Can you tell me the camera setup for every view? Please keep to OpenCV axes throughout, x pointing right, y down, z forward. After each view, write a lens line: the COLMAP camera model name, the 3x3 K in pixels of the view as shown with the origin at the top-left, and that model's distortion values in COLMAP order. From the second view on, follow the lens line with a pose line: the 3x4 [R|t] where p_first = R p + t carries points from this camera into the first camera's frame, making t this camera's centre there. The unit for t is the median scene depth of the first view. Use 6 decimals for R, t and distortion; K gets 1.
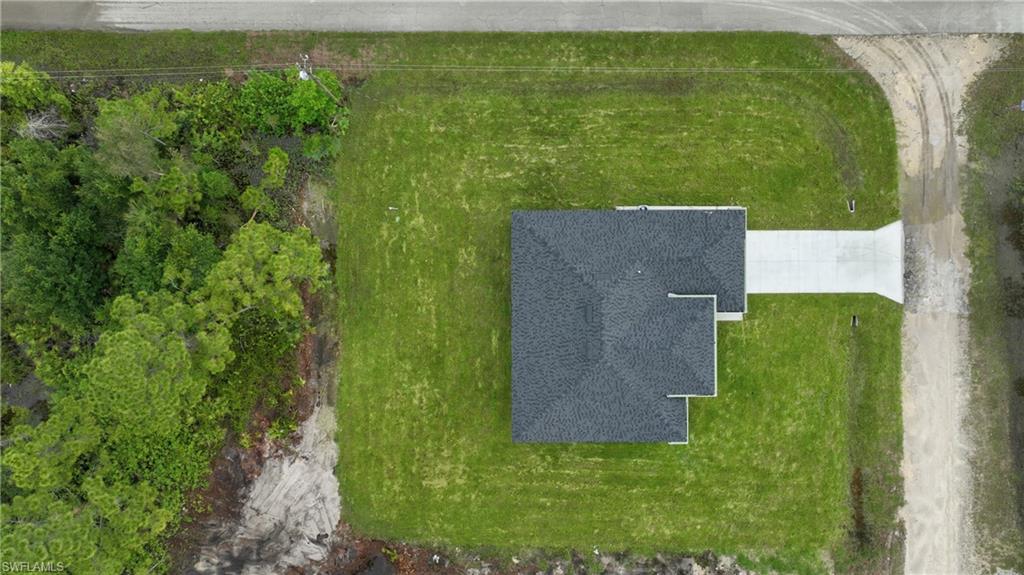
lens RADIAL K [[718.3, 0, 511.5], [0, 718.3, 287.5], [0, 0, 1]] dist [0.010269, 0.001783]
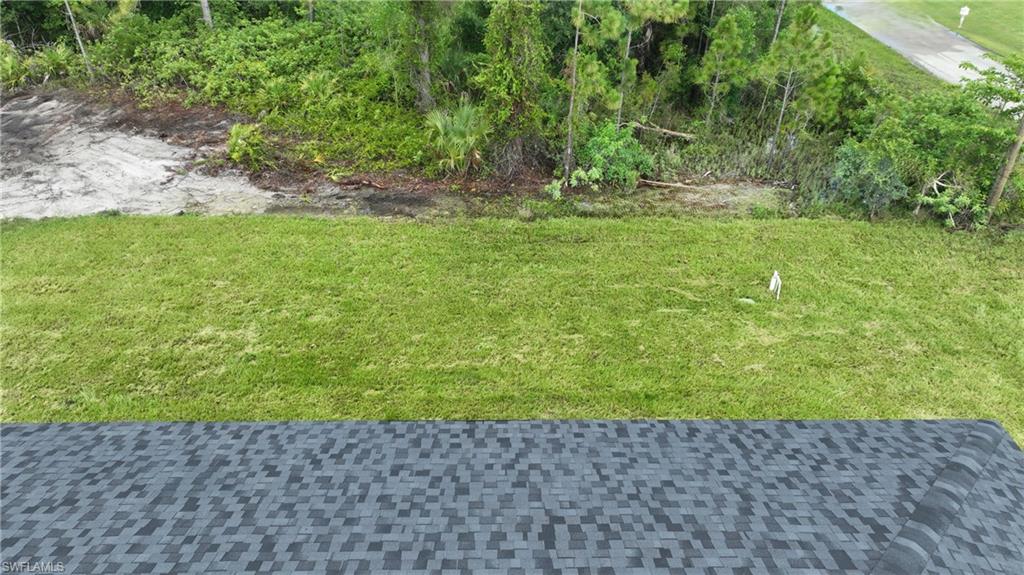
lens RADIAL K [[718.3, 0, 512.2], [0, 718.3, 286.9], [0, 0, 1]] dist [0.010269, 0.001783]
pose [[0.004075, 0.553538, -0.832814, 0.129244], [-0.999991, 0.001049, -0.004196, 0.021205], [-0.001449, 0.832824, 0.553537, 0.802817]]
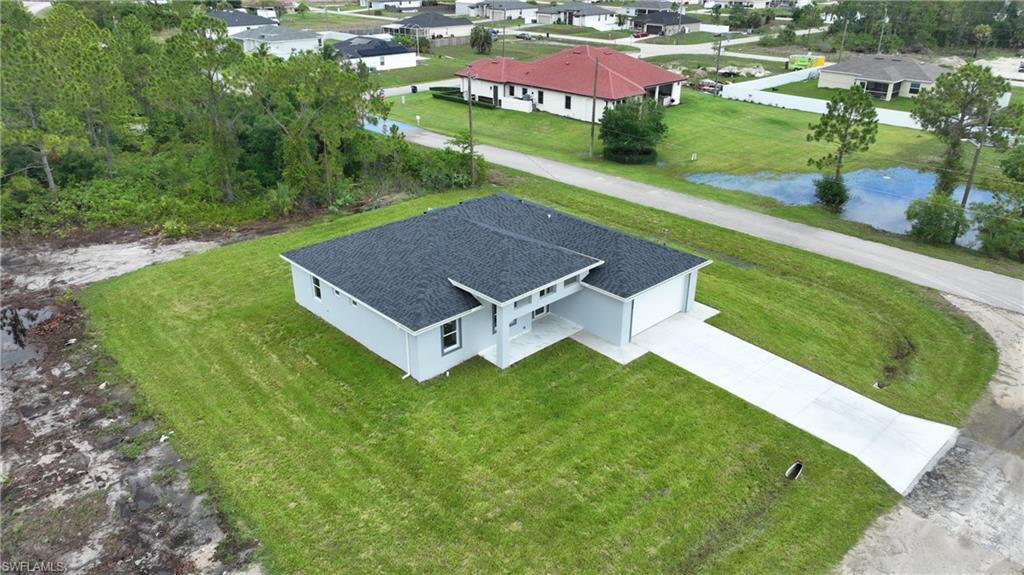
lens RADIAL K [[718.3, 0, 511.6], [0, 718.3, 286.2], [0, 0, 1]] dist [0.010269, 0.001783]
pose [[0.684810, 0.301064, -0.663624, 0.644497], [-0.728715, 0.287038, -0.621759, 0.486739], [0.003296, 0.909379, 0.415956, 0.660405]]
